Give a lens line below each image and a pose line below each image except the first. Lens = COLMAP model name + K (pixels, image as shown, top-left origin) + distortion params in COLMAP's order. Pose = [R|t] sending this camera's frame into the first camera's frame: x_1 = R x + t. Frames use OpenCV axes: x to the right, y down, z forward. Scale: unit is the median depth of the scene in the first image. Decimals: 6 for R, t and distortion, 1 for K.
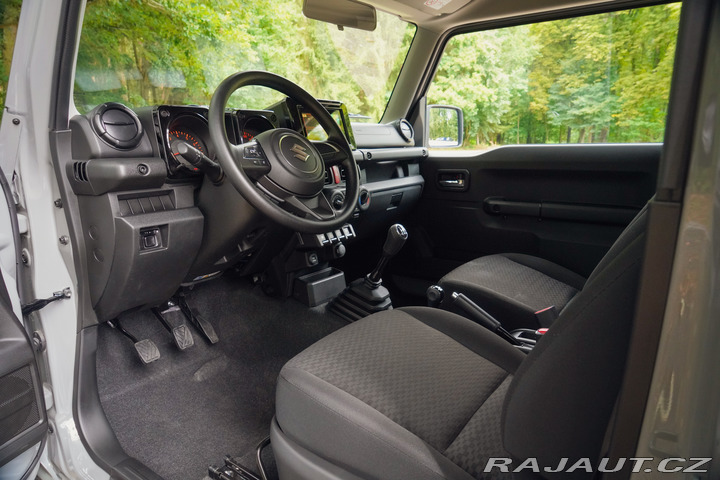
lens RADIAL K [[475.1, 0, 361.8], [0, 475.1, 241.5], [0, 0, 1]] dist [-0.026858, -0.000886]
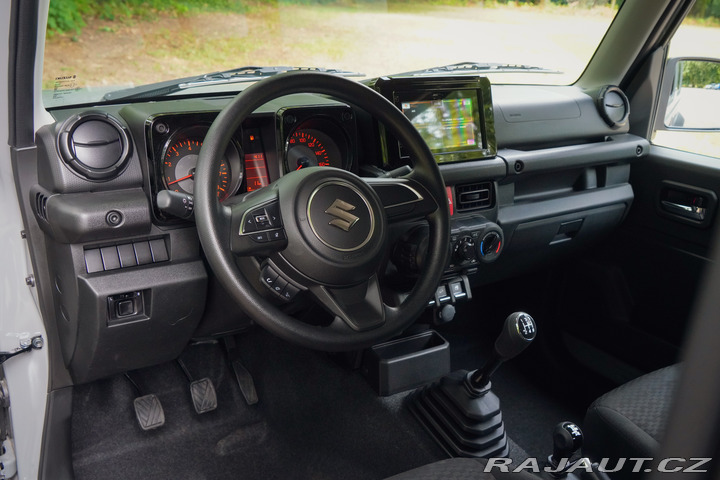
lens RADIAL K [[725.8, 0, 359.7], [0, 725.8, 240.1], [0, 0, 1]] dist [-0.005893, 0.000000]
pose [[0.933688, 0.170193, -0.315056, 0.144972], [-0.131402, 0.981297, 0.140677, -0.210878], [0.333105, -0.089950, 0.938589, 0.071674]]
